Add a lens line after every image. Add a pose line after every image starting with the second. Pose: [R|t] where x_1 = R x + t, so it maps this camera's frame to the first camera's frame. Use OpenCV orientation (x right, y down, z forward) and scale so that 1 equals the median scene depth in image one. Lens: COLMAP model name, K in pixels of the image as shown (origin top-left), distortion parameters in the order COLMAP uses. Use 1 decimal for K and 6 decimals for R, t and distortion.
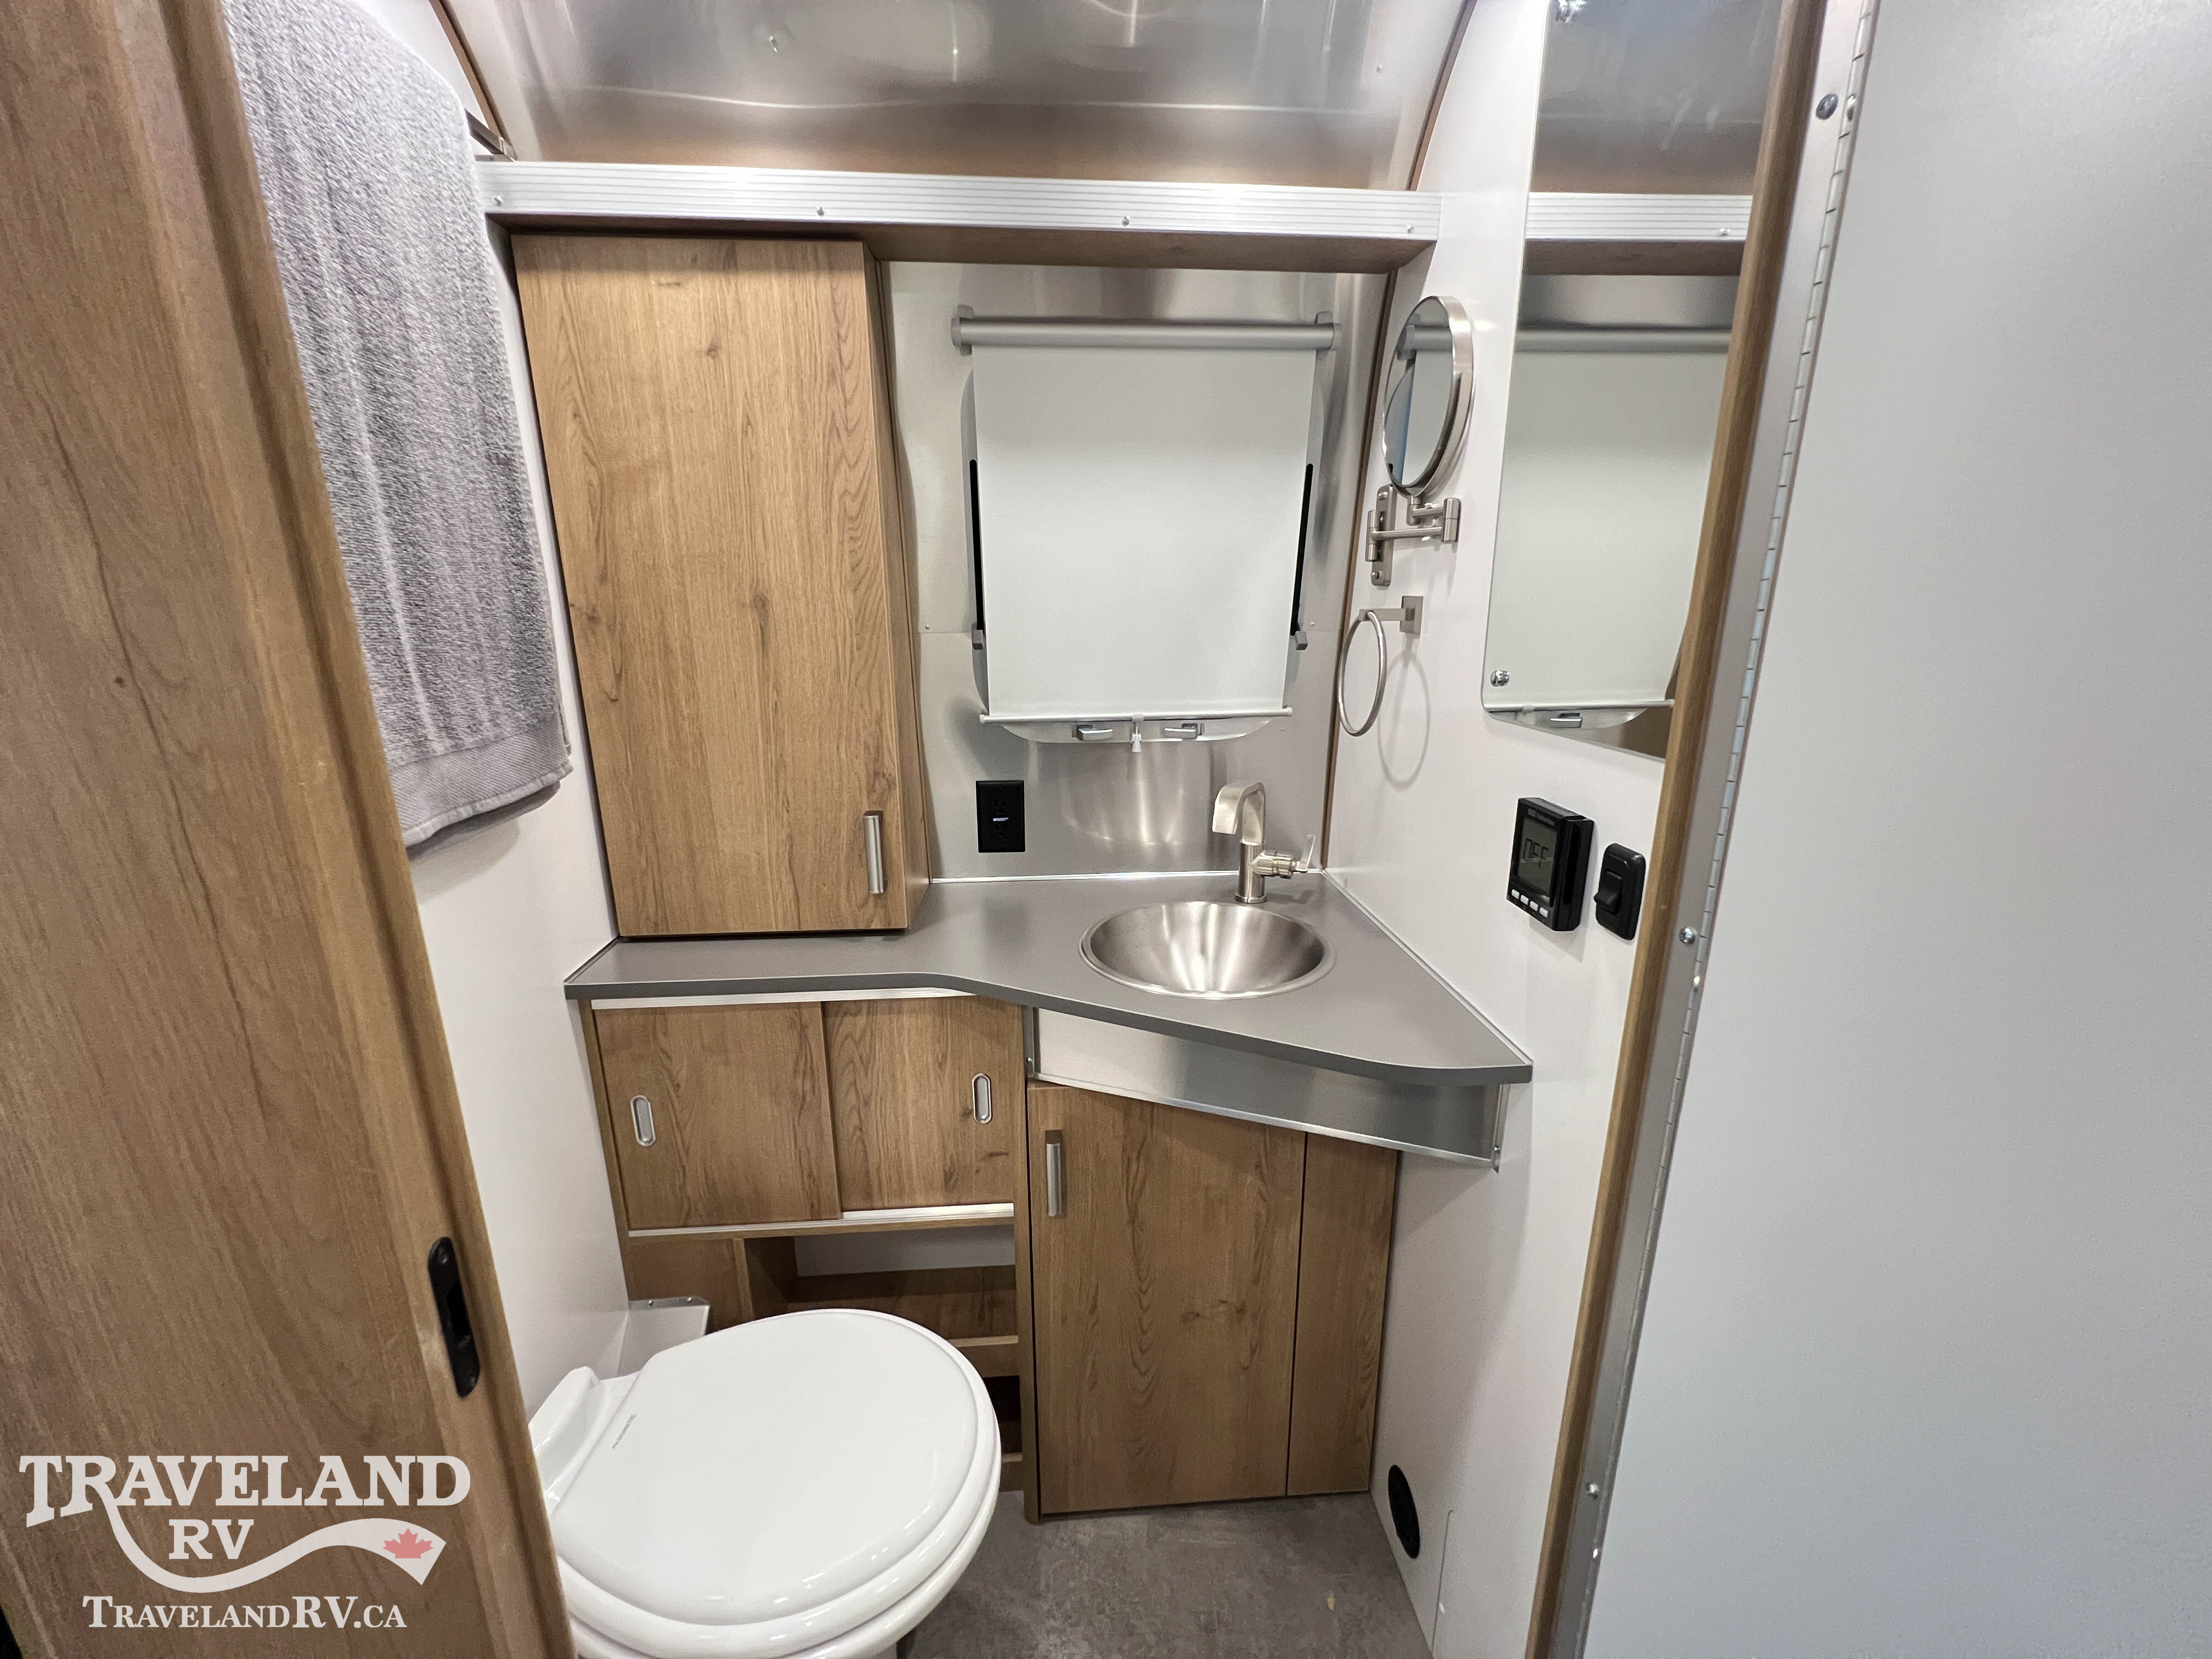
lens RADIAL K [[882.2, 0, 1103.0], [0, 882.2, 827.4], [0, 0, 1]] dist [-0.000486, 0.000566]
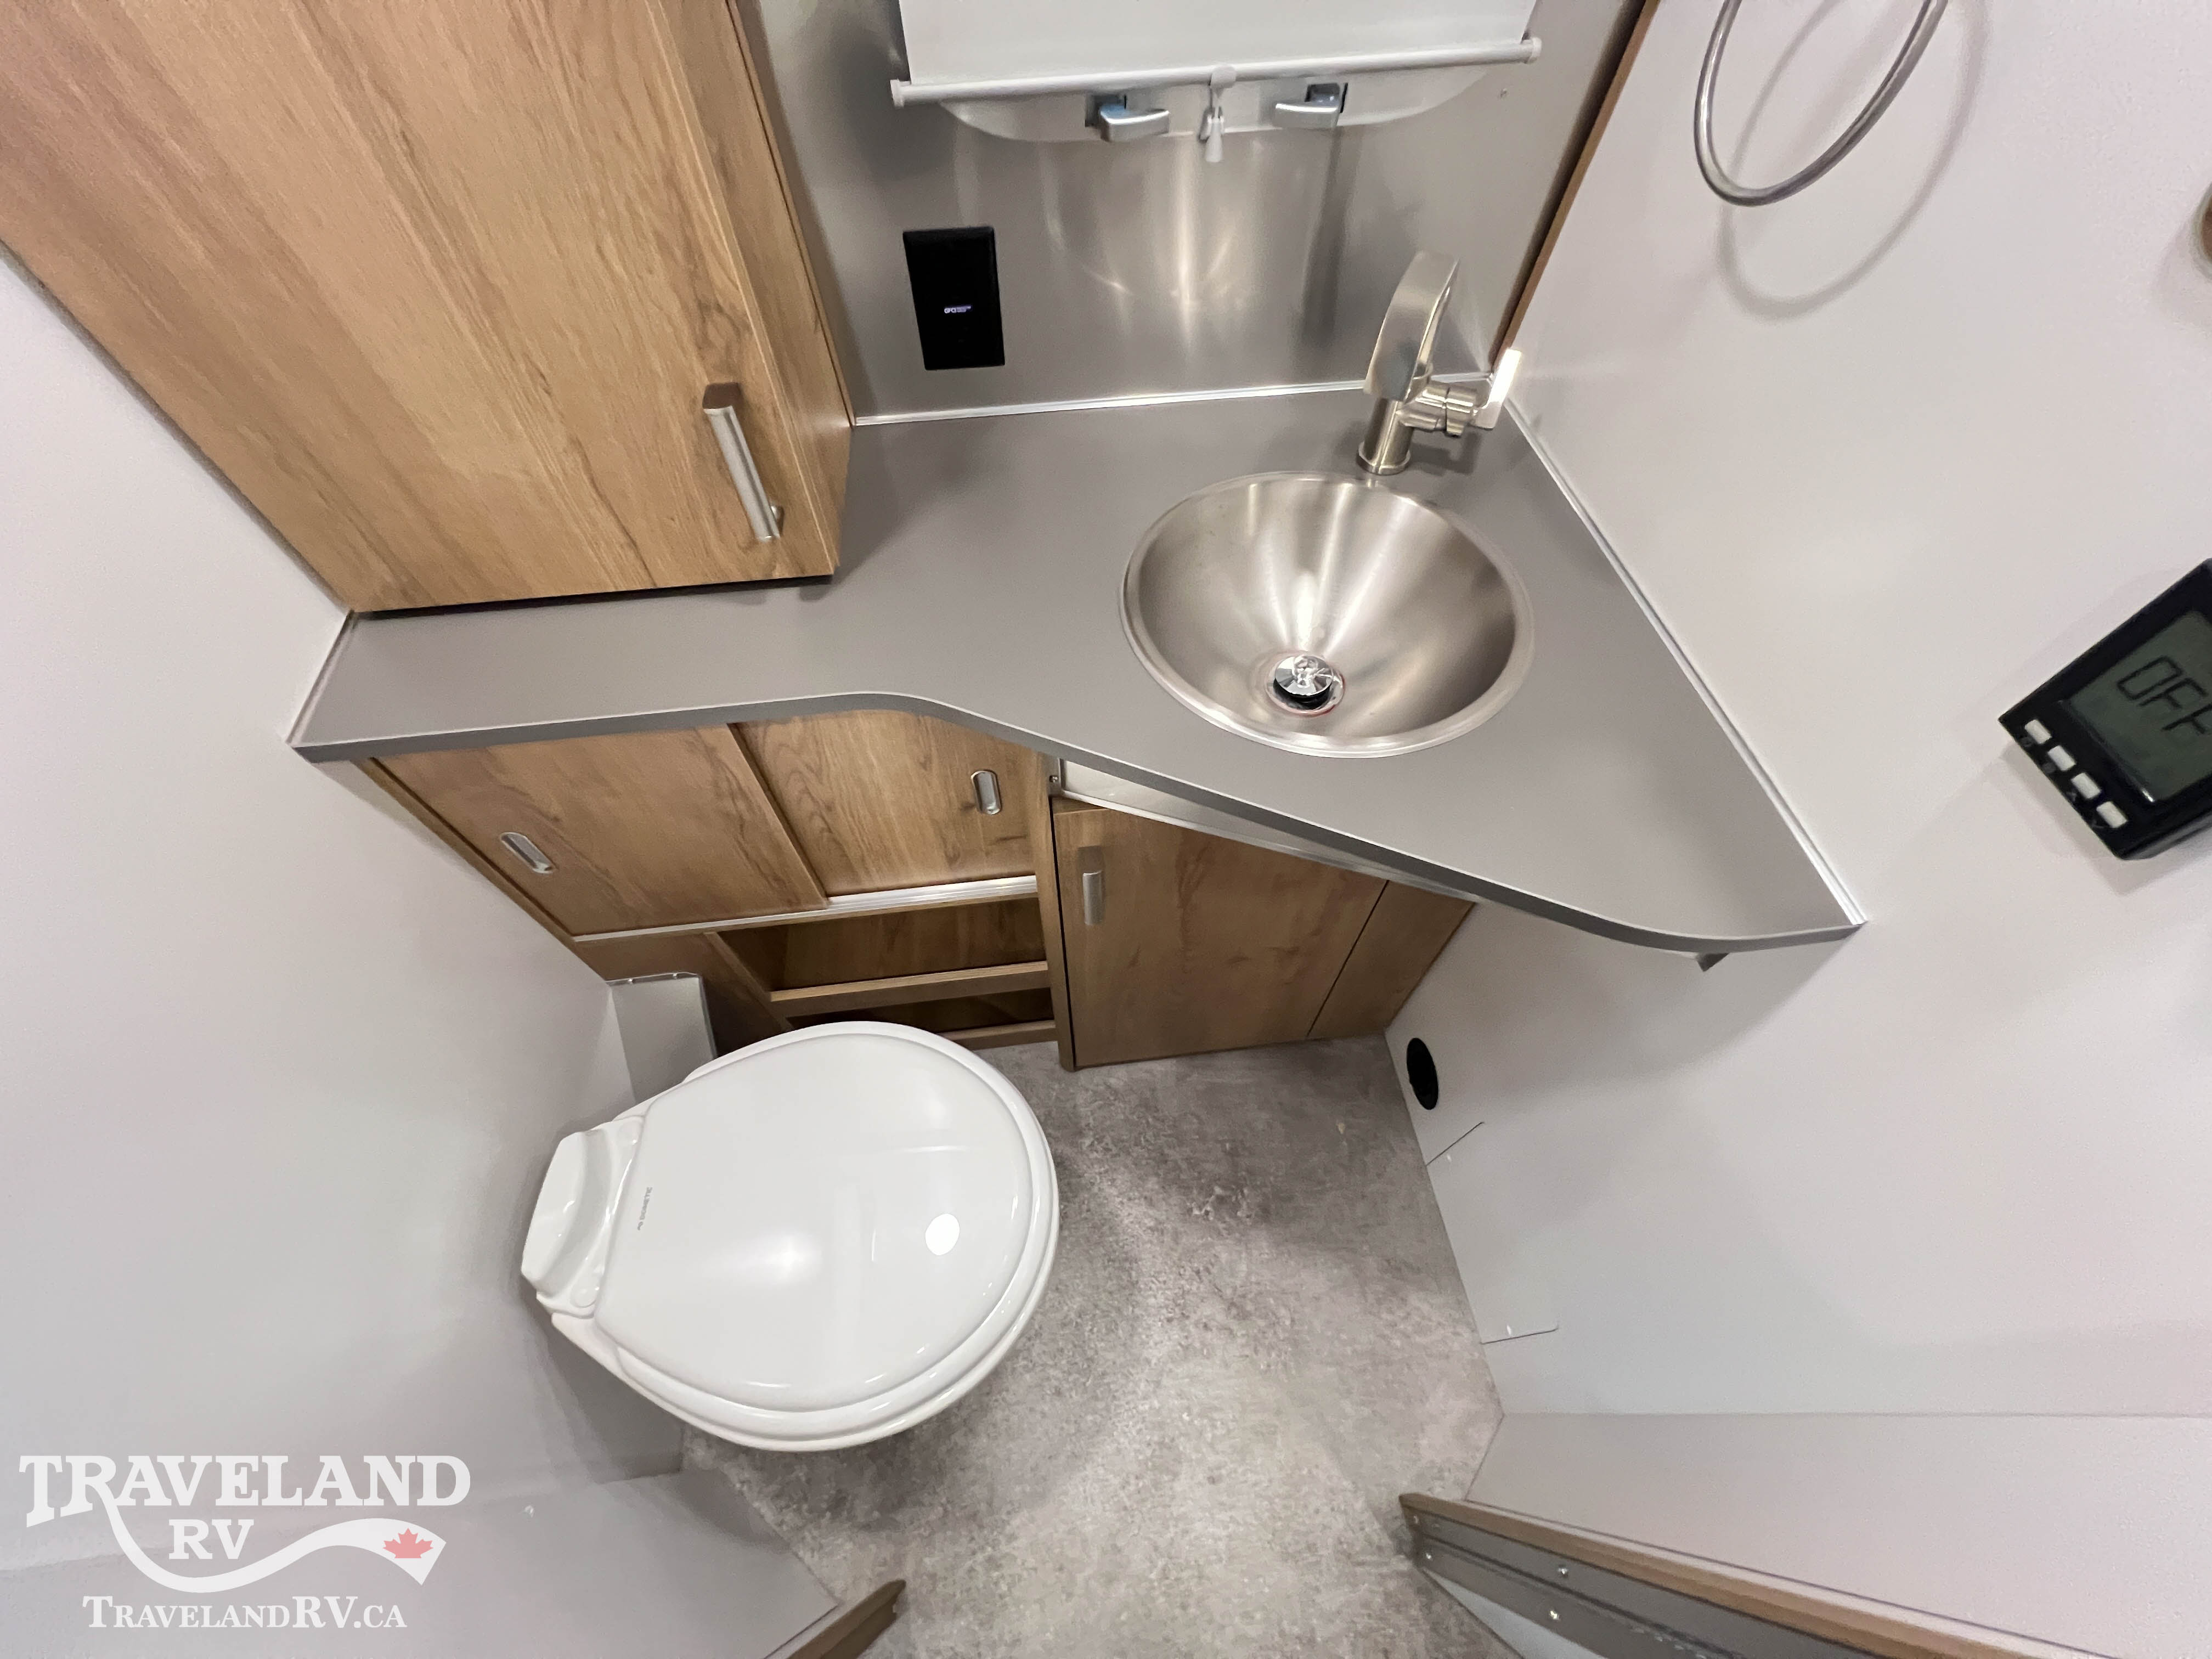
lens RADIAL K [[883.3, 0, 1102.6], [0, 883.3, 826.4], [0, 0, 1]] dist [-0.001067, 0.000373]
pose [[0.998805, -0.039125, 0.029304, -0.063900], [0.009640, 0.745362, 0.666590, -0.163625], [-0.047922, -0.665511, 0.744848, 0.434872]]
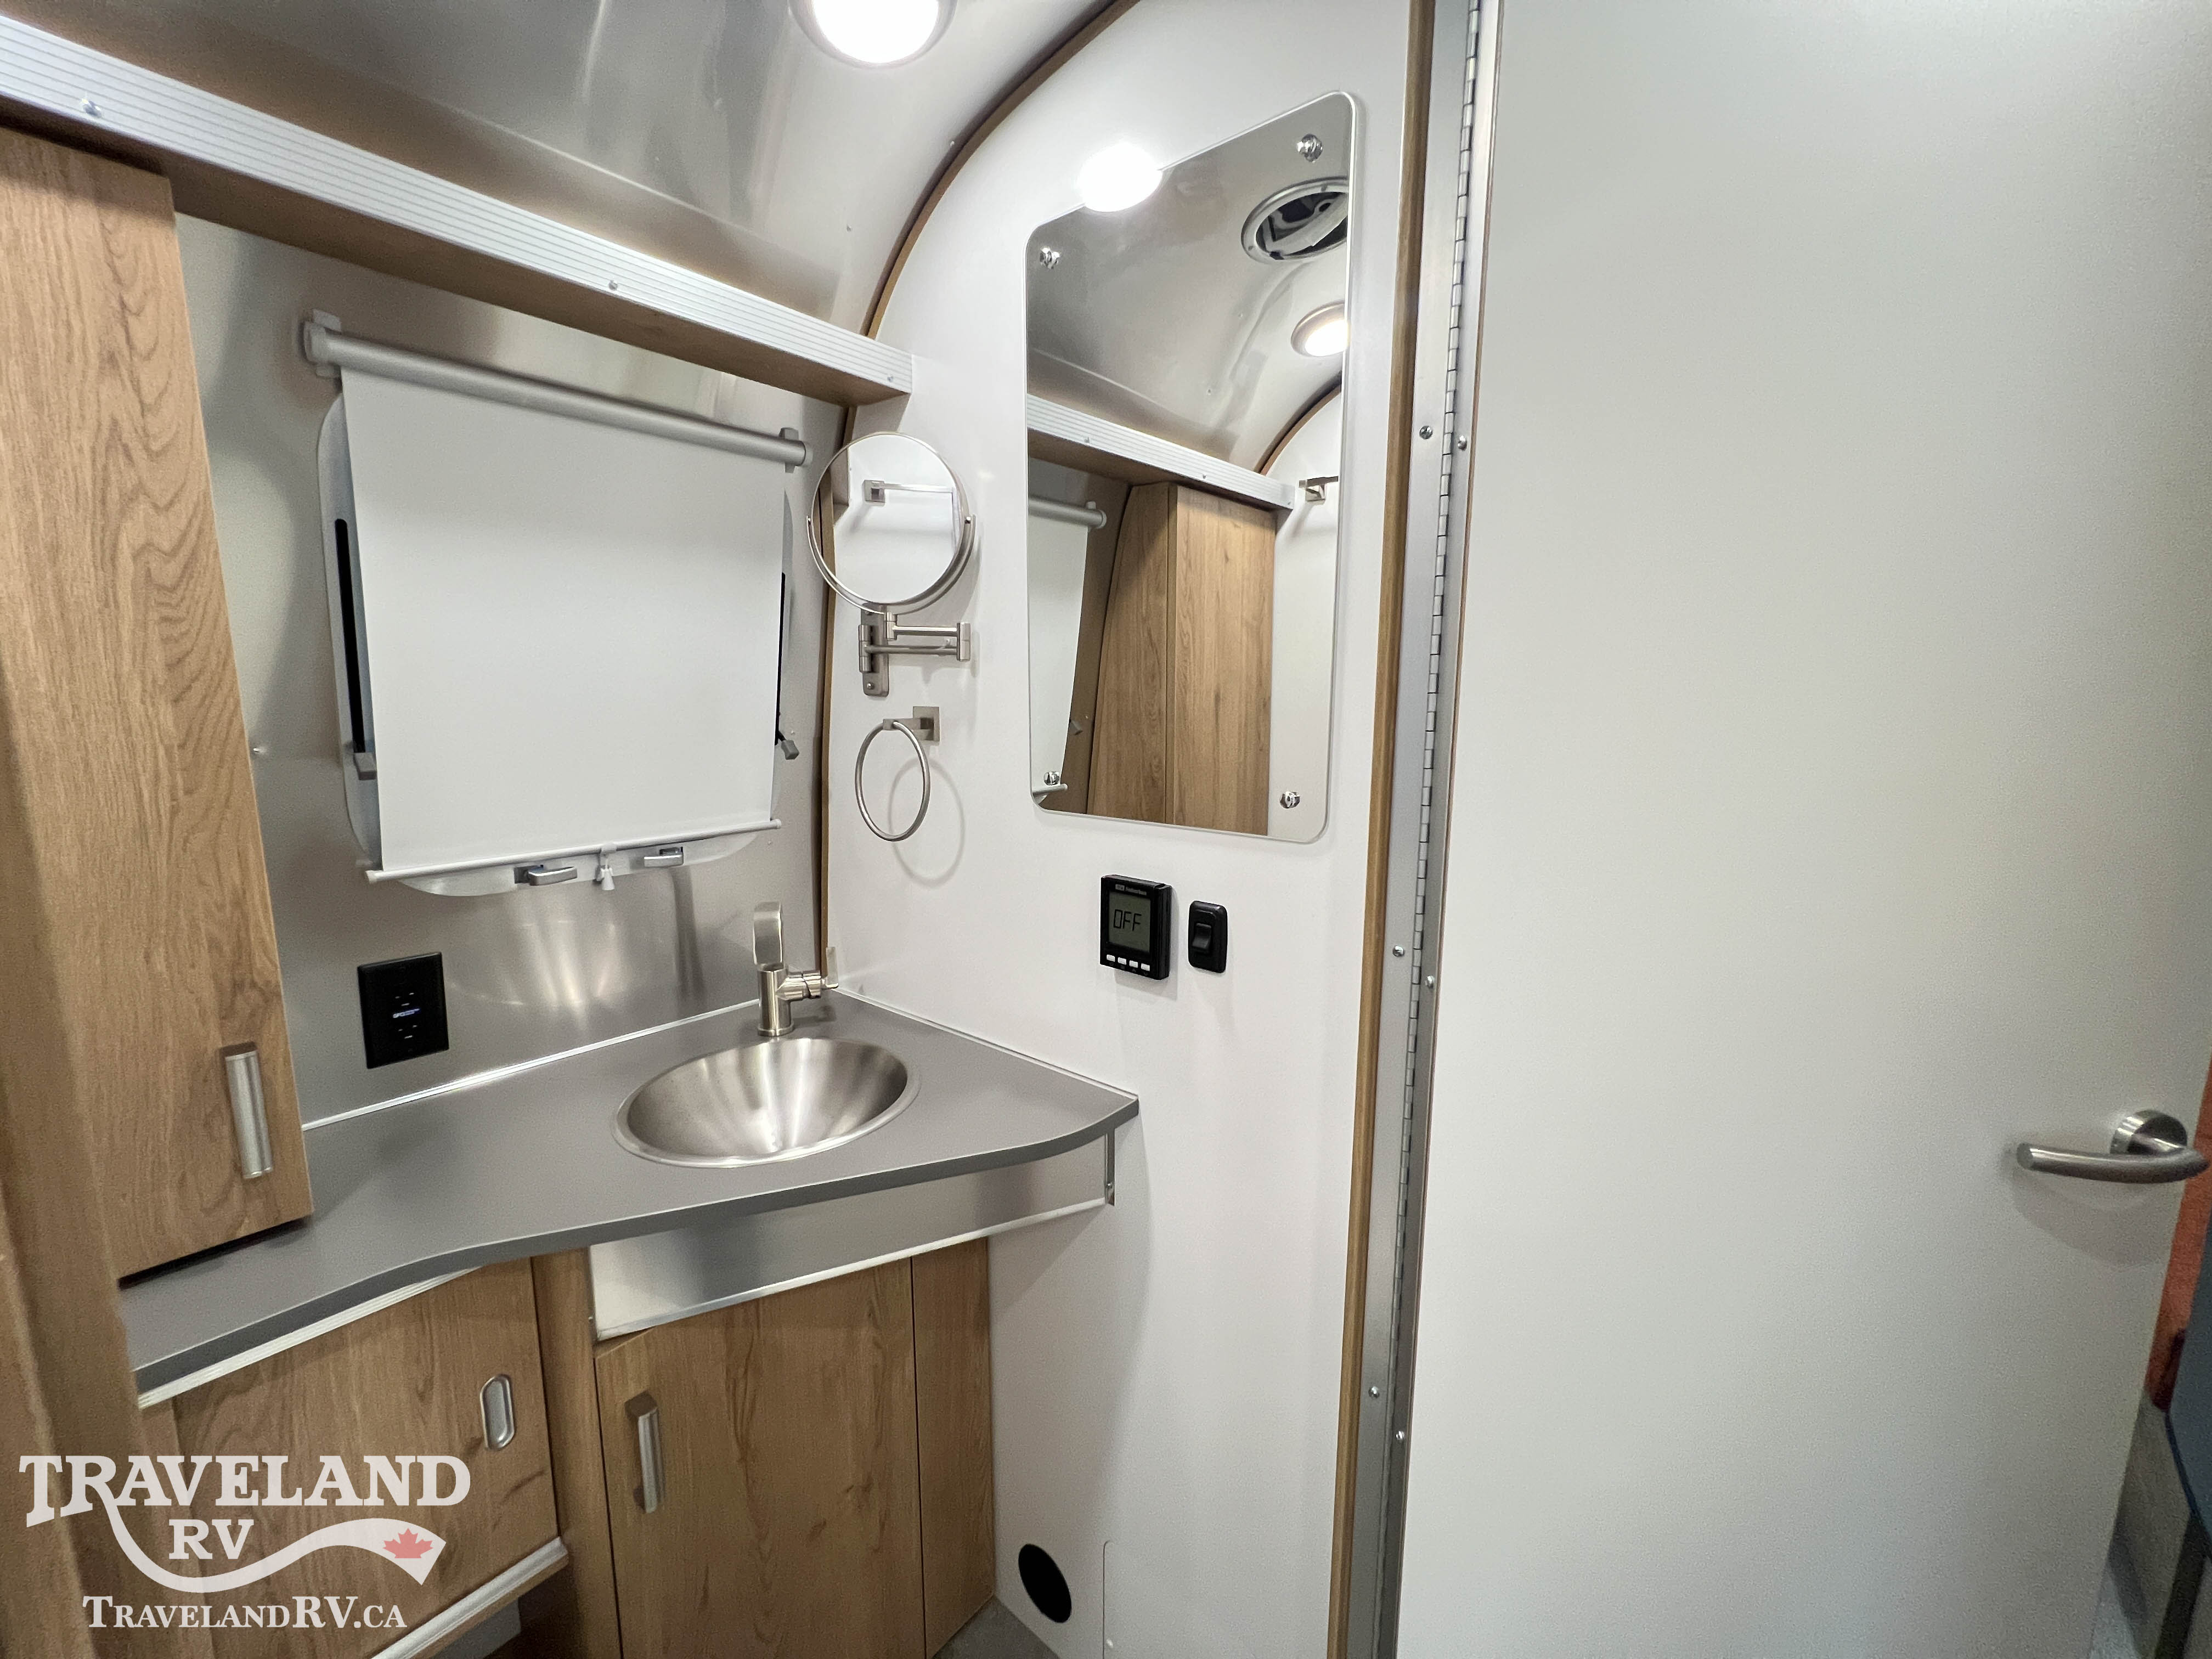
lens RADIAL K [[884.6, 0, 1101.9], [0, 884.6, 830.2], [0, 0, 1]] dist [0.000278, 0.000307]
pose [[0.697792, -0.102409, 0.708942, -0.256511], [0.174254, 0.984264, -0.029334, -0.042628], [-0.694782, 0.144005, 0.704656, 0.108910]]
